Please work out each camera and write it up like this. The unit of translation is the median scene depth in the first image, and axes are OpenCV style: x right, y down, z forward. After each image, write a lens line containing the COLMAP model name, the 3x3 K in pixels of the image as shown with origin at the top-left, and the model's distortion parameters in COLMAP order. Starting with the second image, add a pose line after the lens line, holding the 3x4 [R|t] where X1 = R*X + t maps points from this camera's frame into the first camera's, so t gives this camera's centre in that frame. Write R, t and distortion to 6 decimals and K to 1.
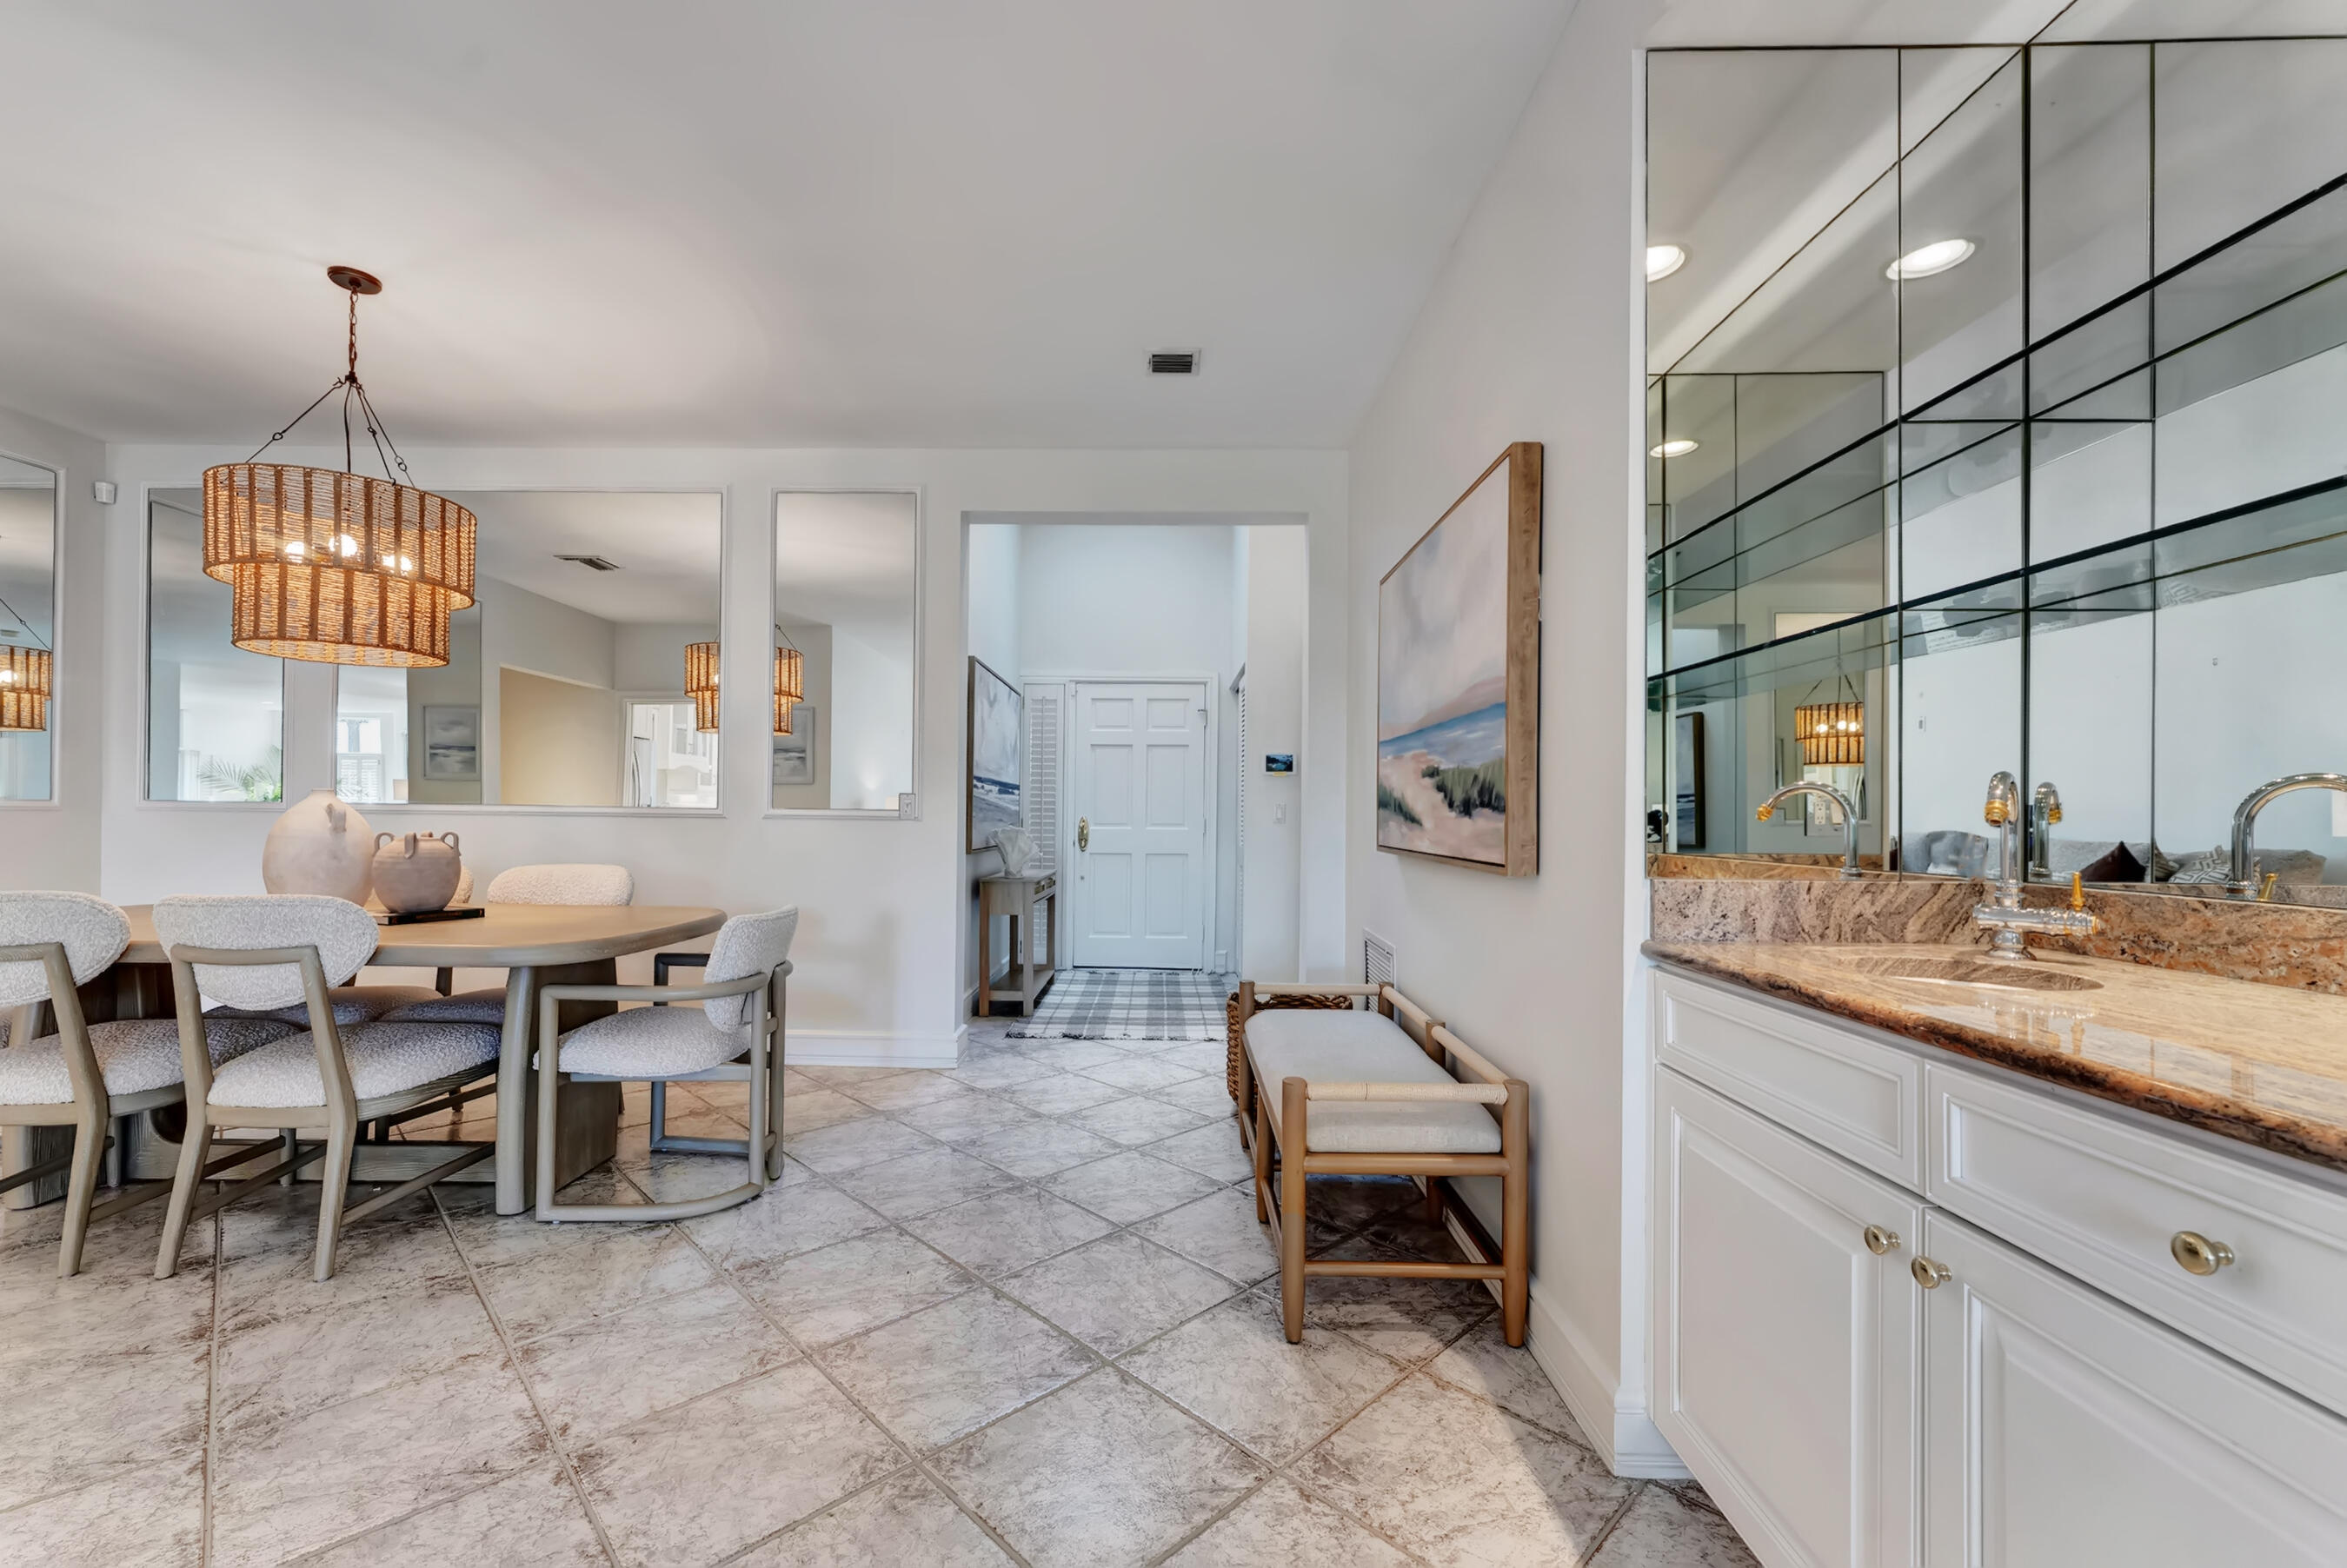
lens RADIAL K [[970.3, 0, 1164.8], [0, 970.3, 806.4], [0, 0, 1]] dist [0.001864, -0.000309]
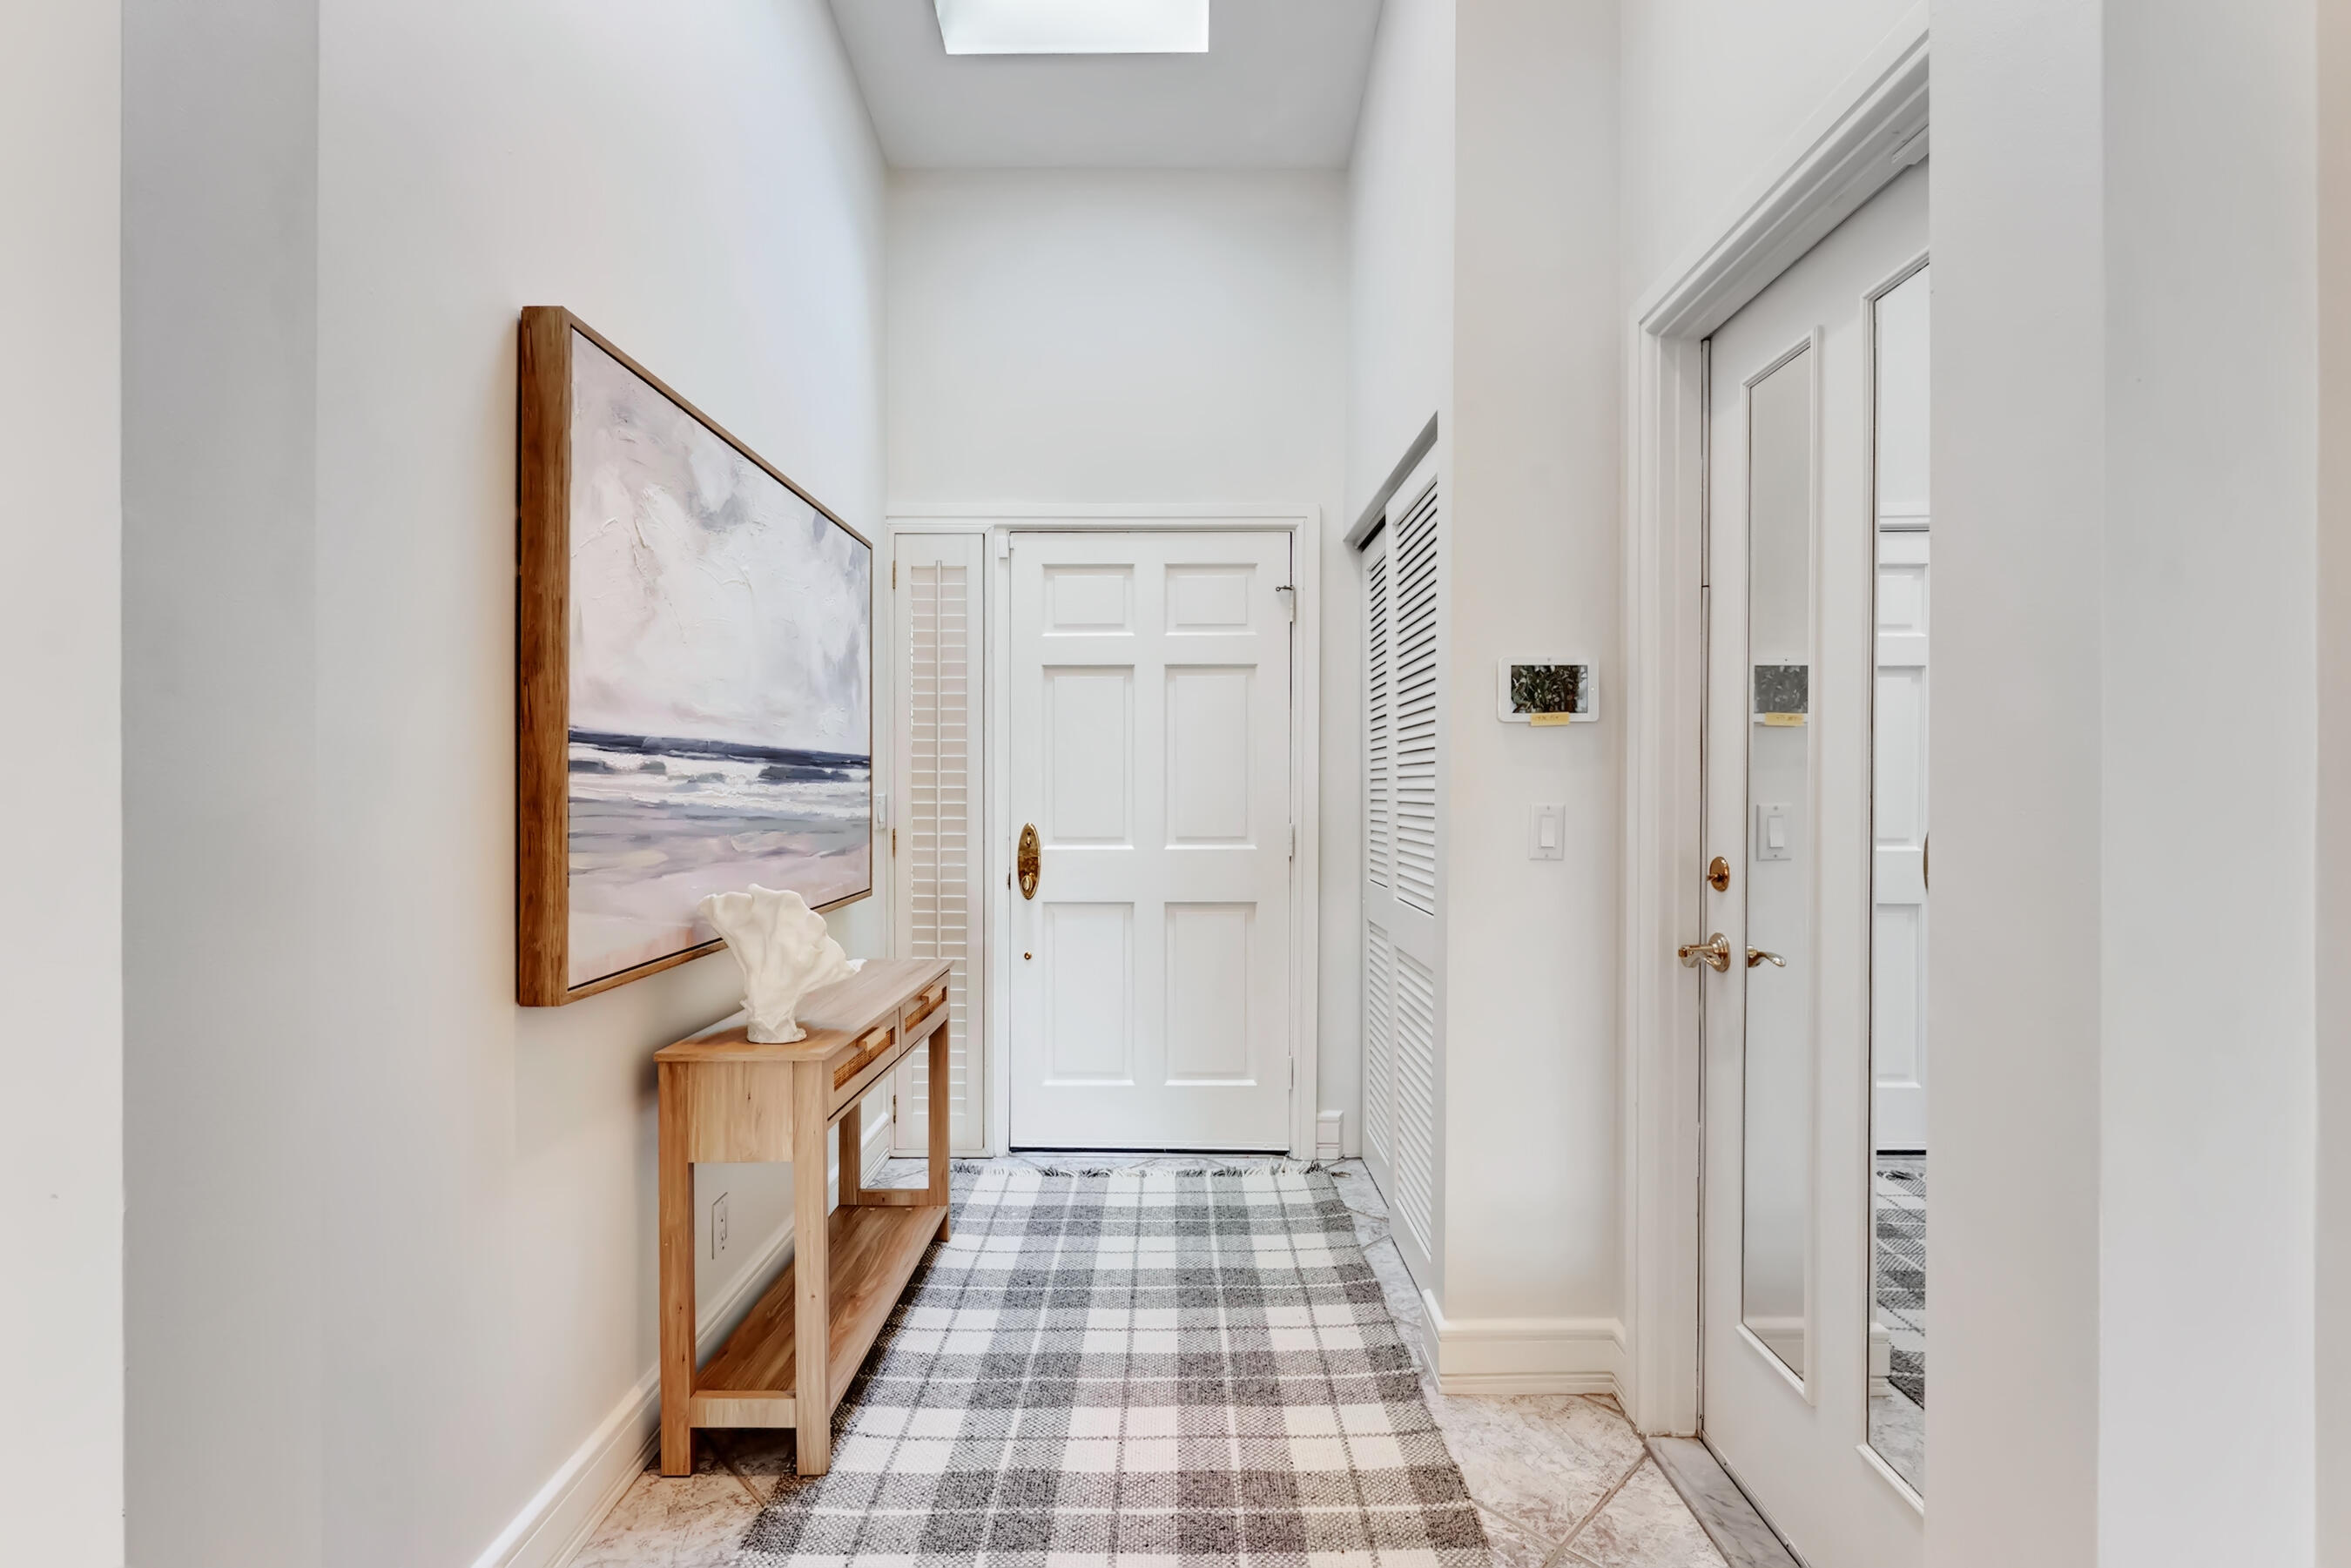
lens RADIAL K [[1074.4, 0, 1175.5], [0, 1074.4, 784.0], [0, 0, 1]] dist [-0.000100, -0.000010]
pose [[0.999959, -0.008677, -0.002771, -0.031266], [0.008704, 0.999914, 0.009834, -0.030441], [0.002685, -0.009858, 0.999948, 1.197768]]
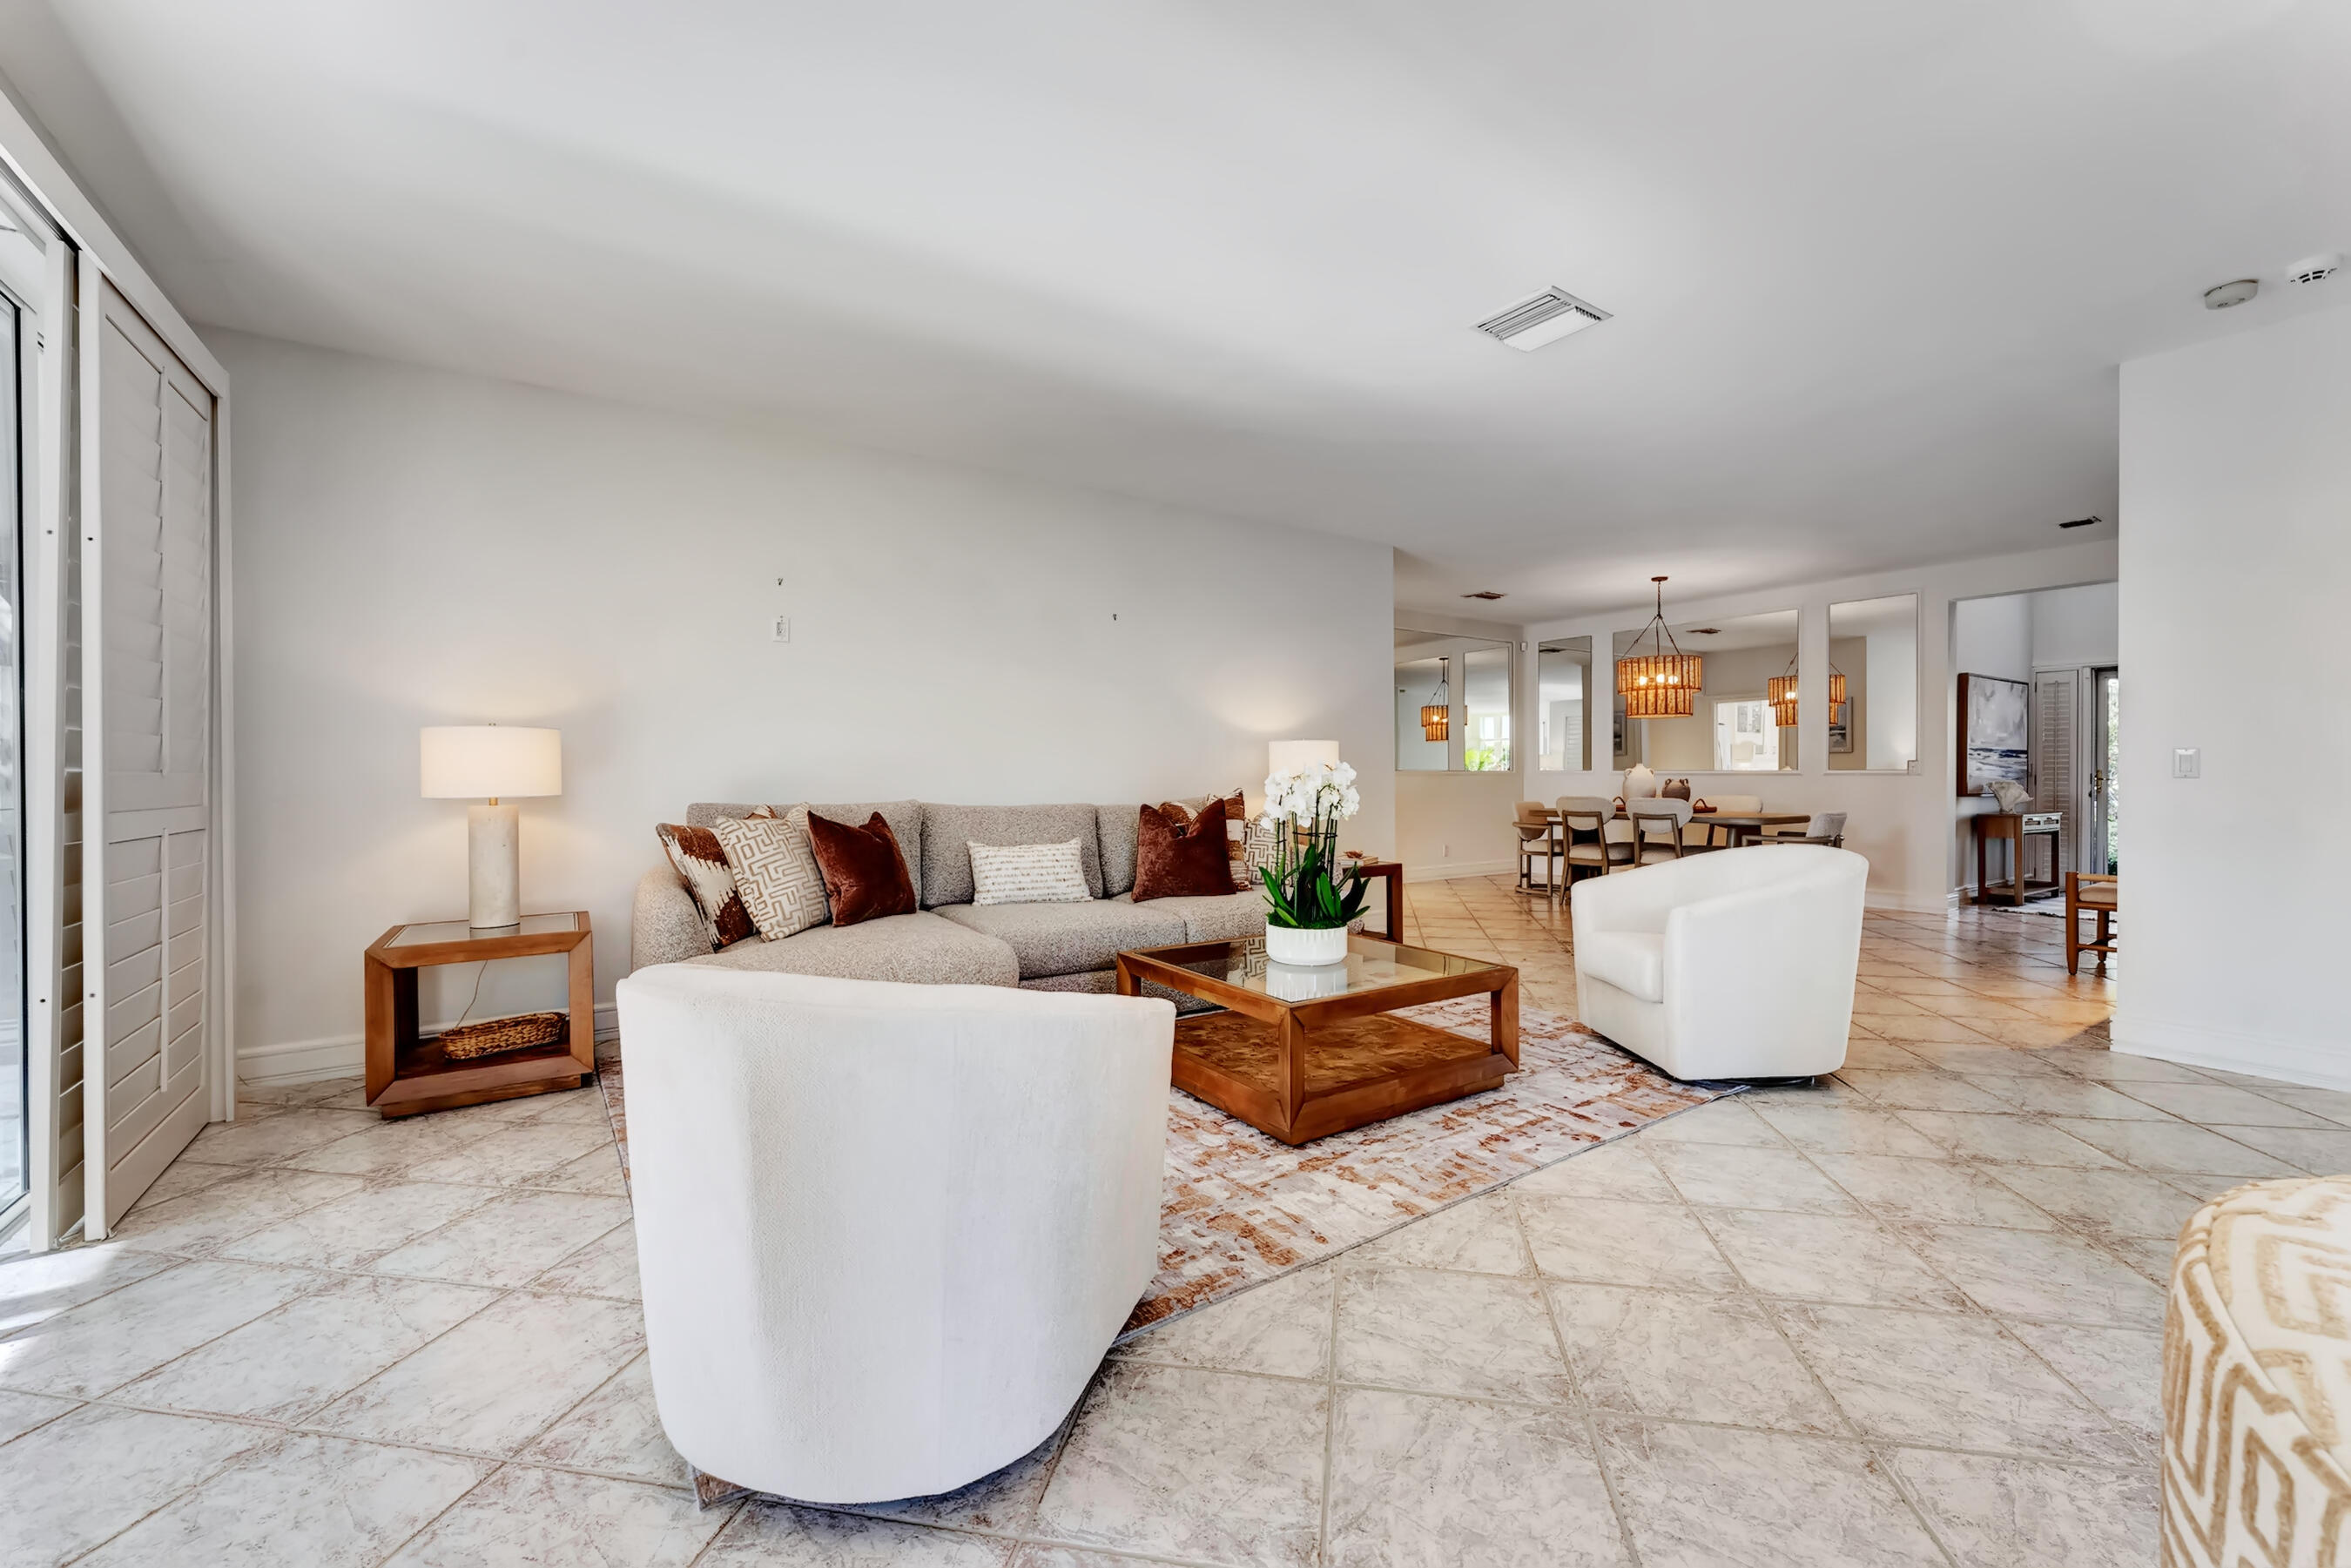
lens RADIAL K [[952.2, 0, 1177.2], [0, 952.2, 777.3], [0, 0, 1]] dist [0.001930, -0.000014]
pose [[0.572510, -0.007242, -0.819866, 0.600171], [0.013748, 0.999905, 0.000767, -0.003598], [0.819783, -0.011711, 0.572555, -1.698867]]
